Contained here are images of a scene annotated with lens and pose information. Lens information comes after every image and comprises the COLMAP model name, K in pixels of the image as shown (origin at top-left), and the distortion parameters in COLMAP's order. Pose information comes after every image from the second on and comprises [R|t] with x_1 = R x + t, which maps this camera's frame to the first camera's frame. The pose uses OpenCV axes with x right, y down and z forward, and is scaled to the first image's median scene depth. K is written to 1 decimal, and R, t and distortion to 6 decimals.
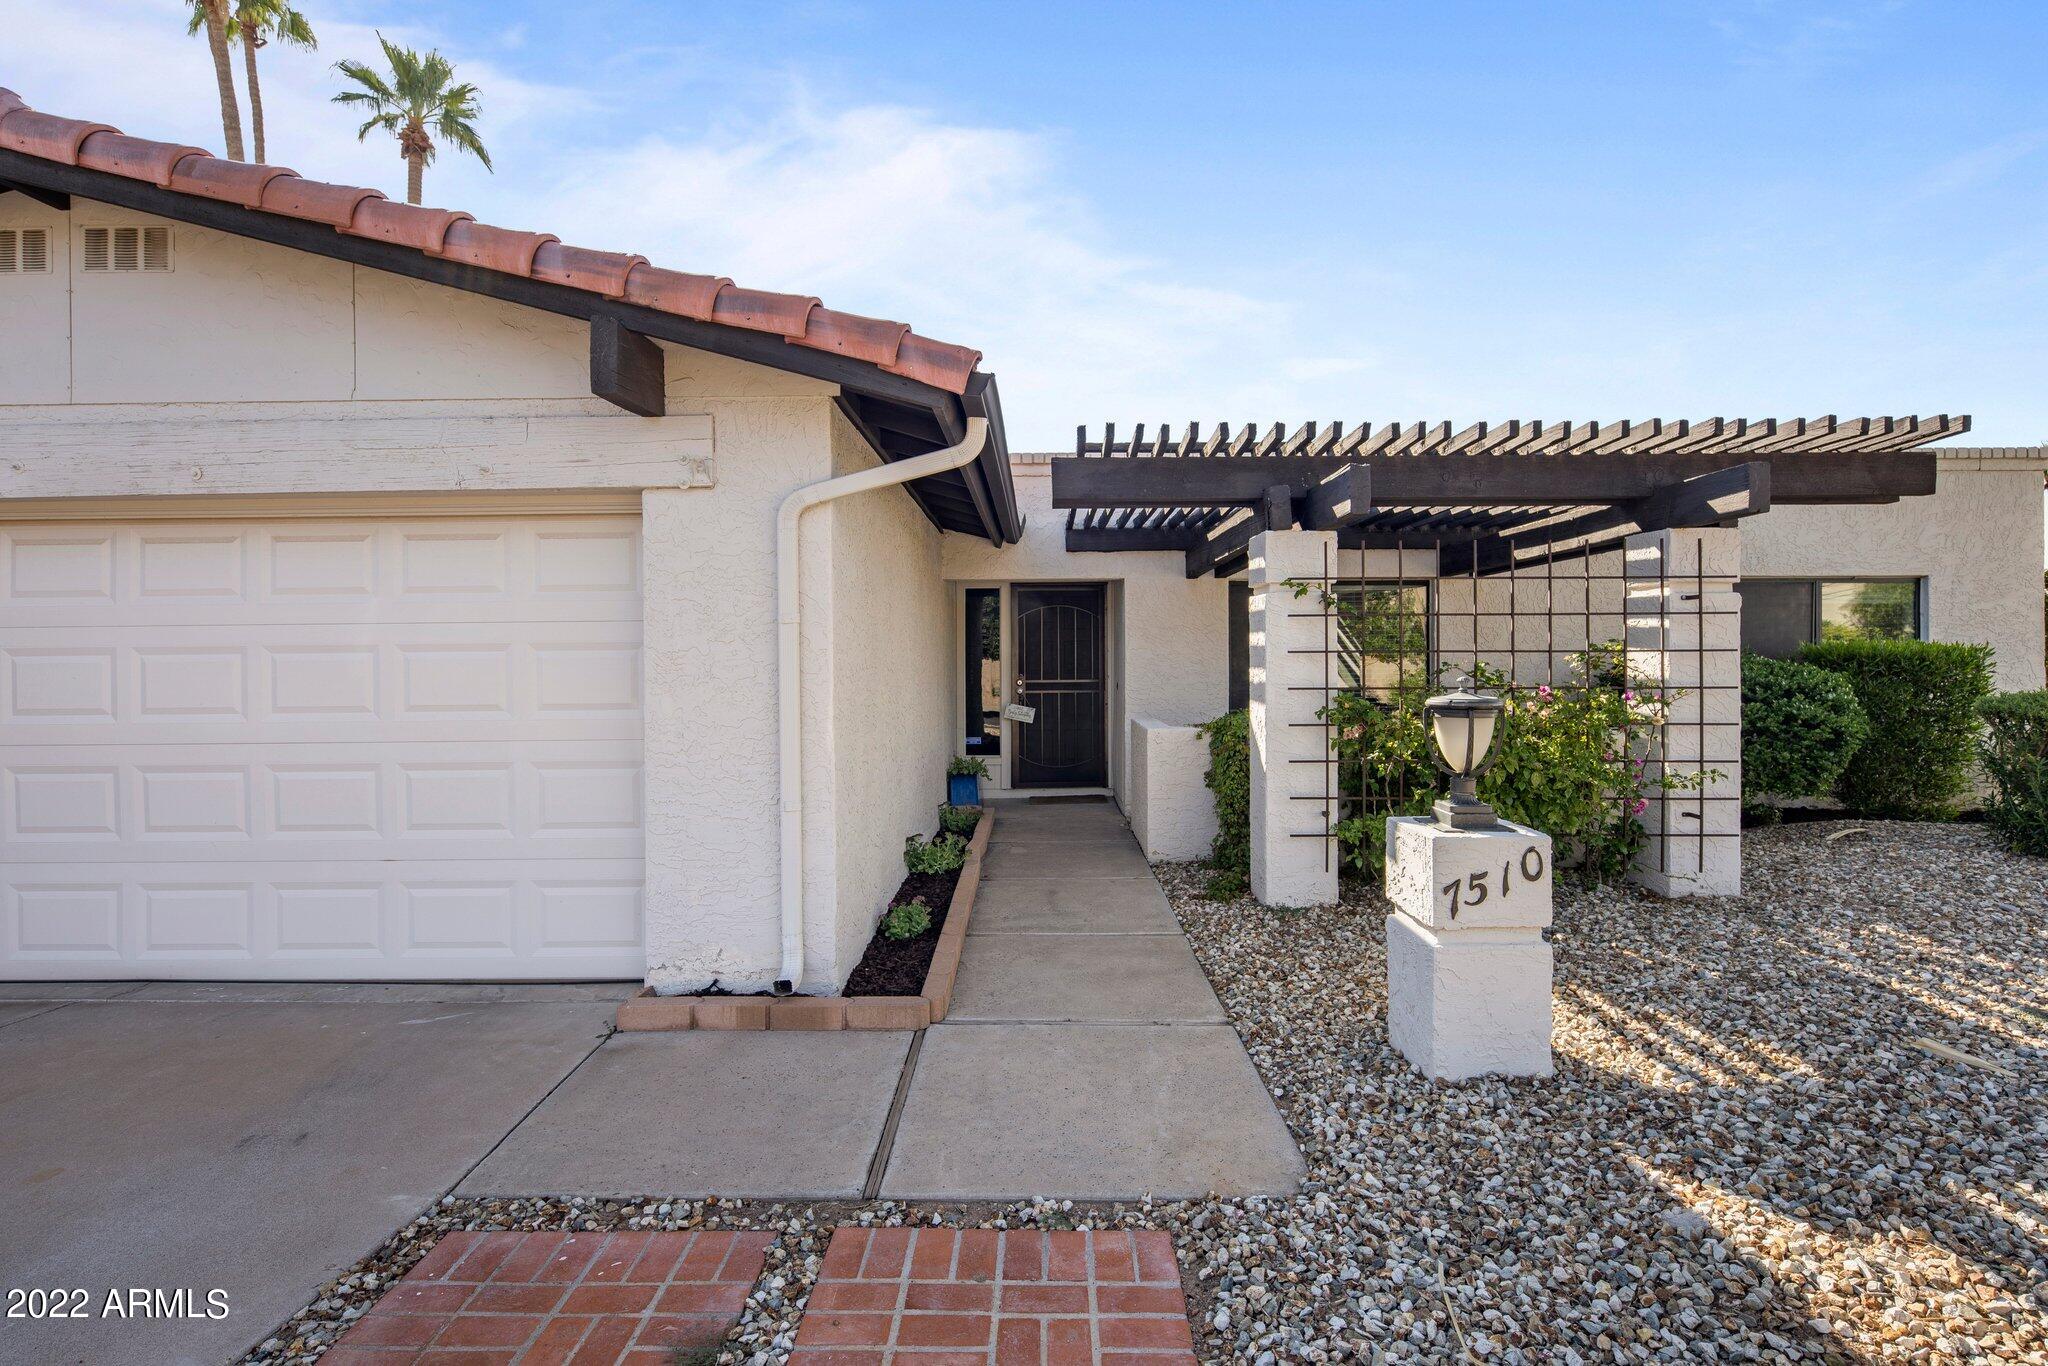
lens RADIAL K [[995.0, 0, 1024.0], [0, 995.0, 683.0], [0, 0, 1]] dist [-0.000529, -0.000250]
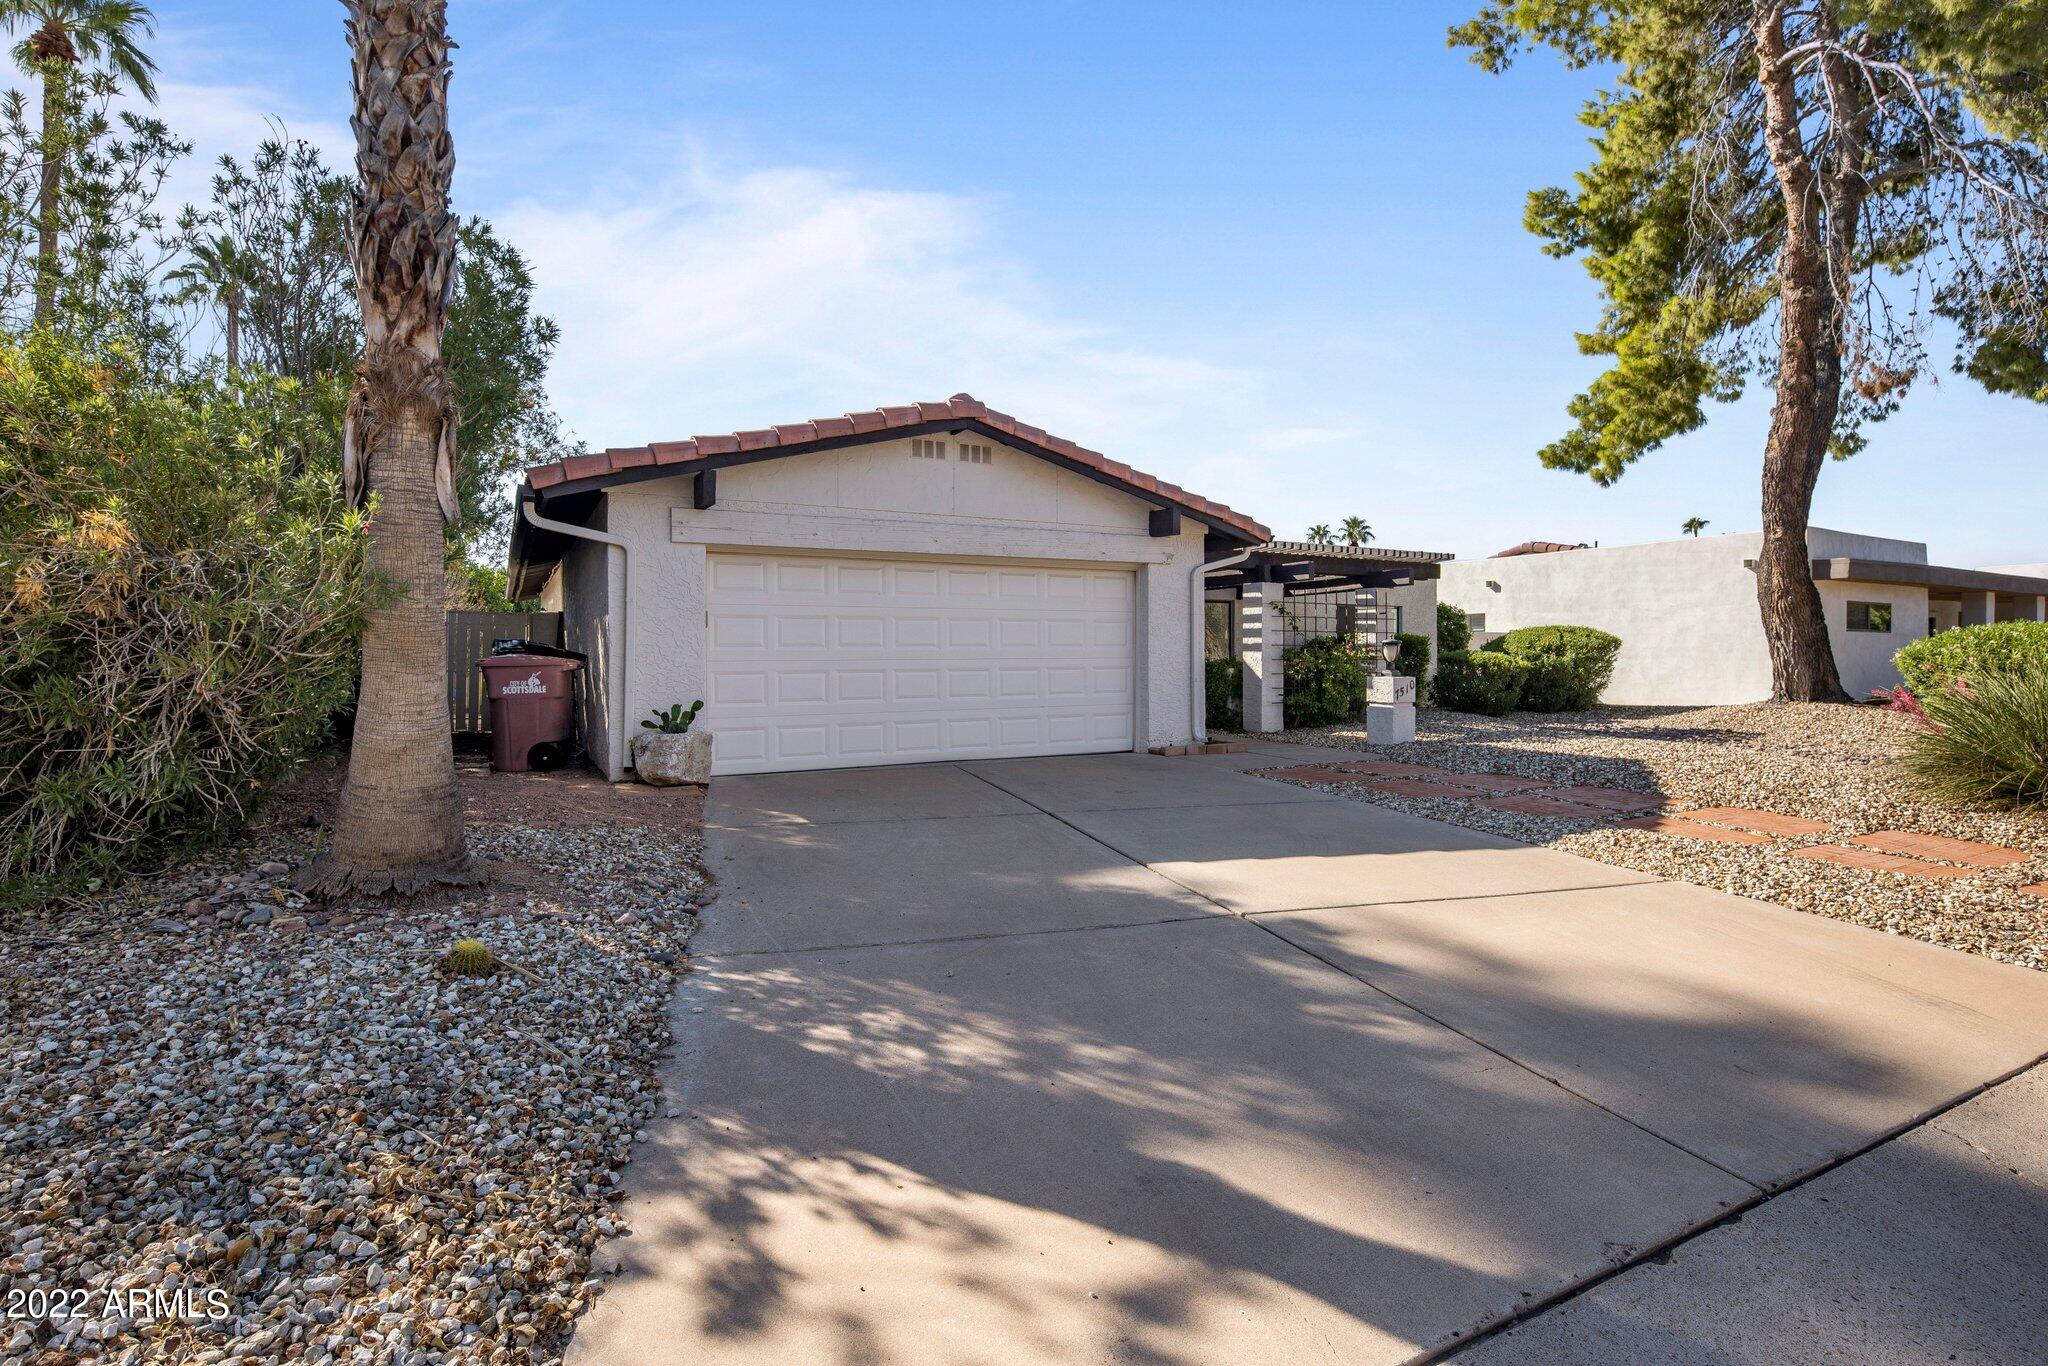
lens RADIAL K [[1009.3, 0, 1024.0], [0, 1009.3, 683.0], [0, 0, 1]] dist [0.001370, 0.000377]
pose [[0.873243, -0.007396, 0.487229, -1.444888], [0.008851, 0.999961, -0.000684, 0.092260], [-0.487205, 0.004910, 0.873274, -0.874954]]
